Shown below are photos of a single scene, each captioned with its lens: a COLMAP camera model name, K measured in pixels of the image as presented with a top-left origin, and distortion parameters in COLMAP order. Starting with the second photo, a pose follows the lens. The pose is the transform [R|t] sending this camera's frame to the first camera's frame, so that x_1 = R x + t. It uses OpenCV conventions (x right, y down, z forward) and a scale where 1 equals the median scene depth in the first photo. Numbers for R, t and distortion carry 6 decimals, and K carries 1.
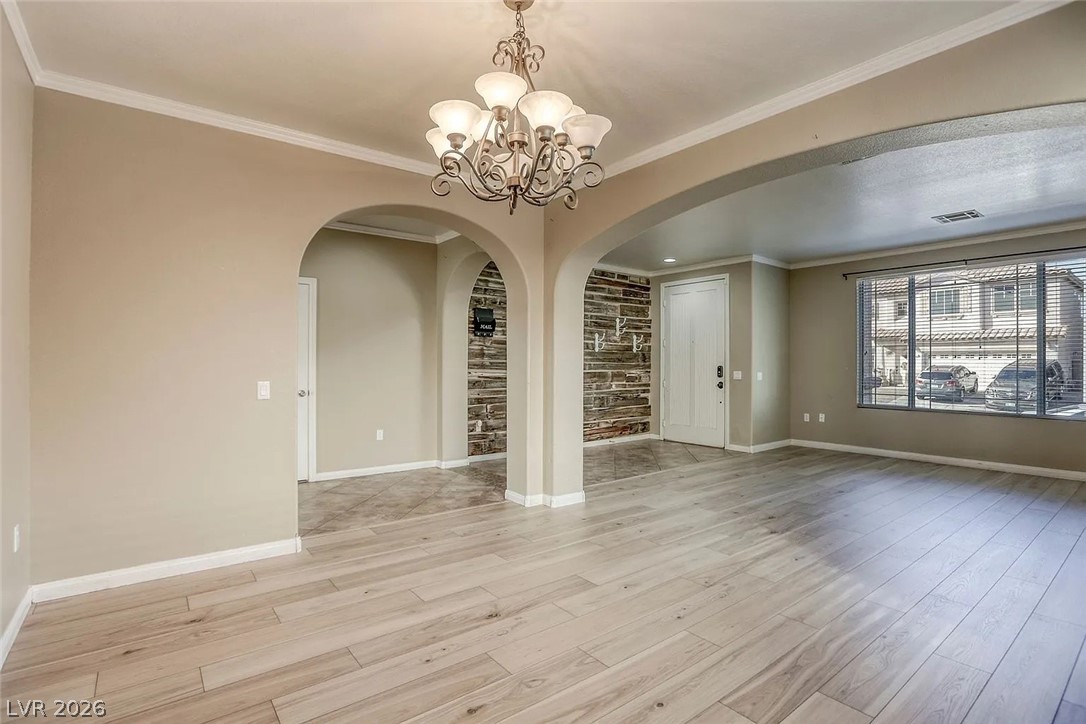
lens RADIAL K [[497.4, 0, 539.8], [0, 497.4, 364.1], [0, 0, 1]] dist [-0.037391, 0.000004]
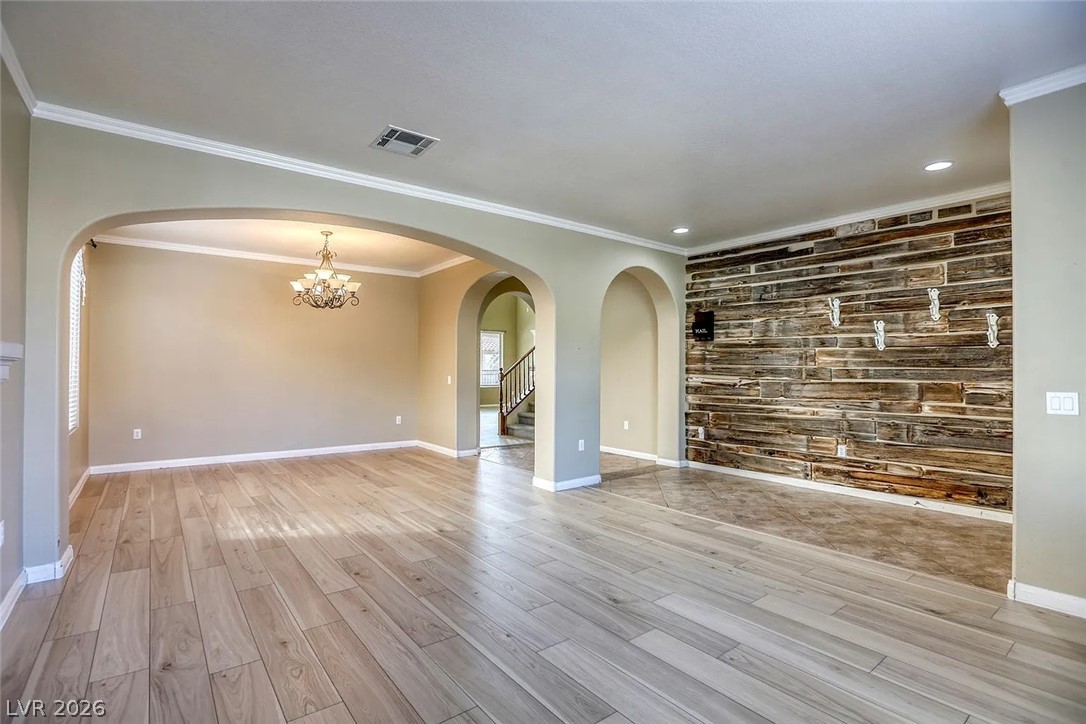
lens RADIAL K [[497.4, 0, 521.8], [0, 497.4, 362.0], [0, 0, 1]] dist [-0.037391, 0.000004]
pose [[0.013610, -0.010103, -0.999856, 0.727409], [0.001105, 0.999949, -0.010088, -0.004405], [0.999907, -0.000967, 0.013621, 0.545403]]
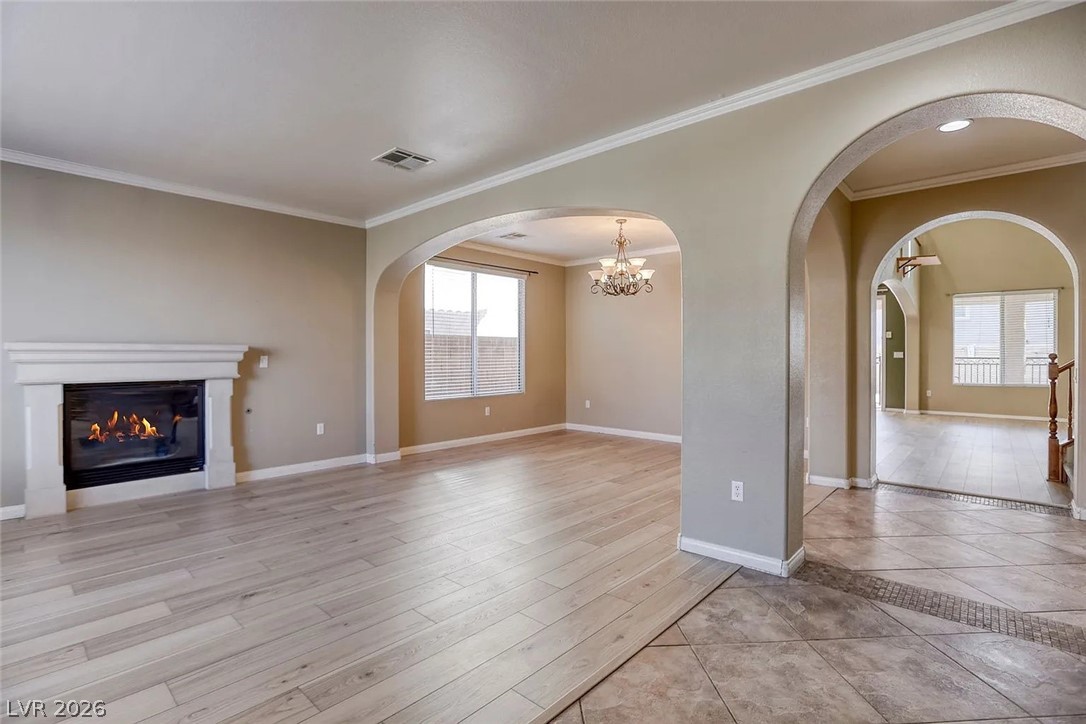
lens RADIAL K [[497.4, 0, 552.3], [0, 497.4, 358.1], [0, 0, 1]] dist [-0.037391, 0.000004]
pose [[-0.971329, 0.005767, -0.237671, 0.254158], [0.005540, 0.999983, 0.001620, -0.000425], [0.237677, 0.000257, -0.971344, 0.988752]]
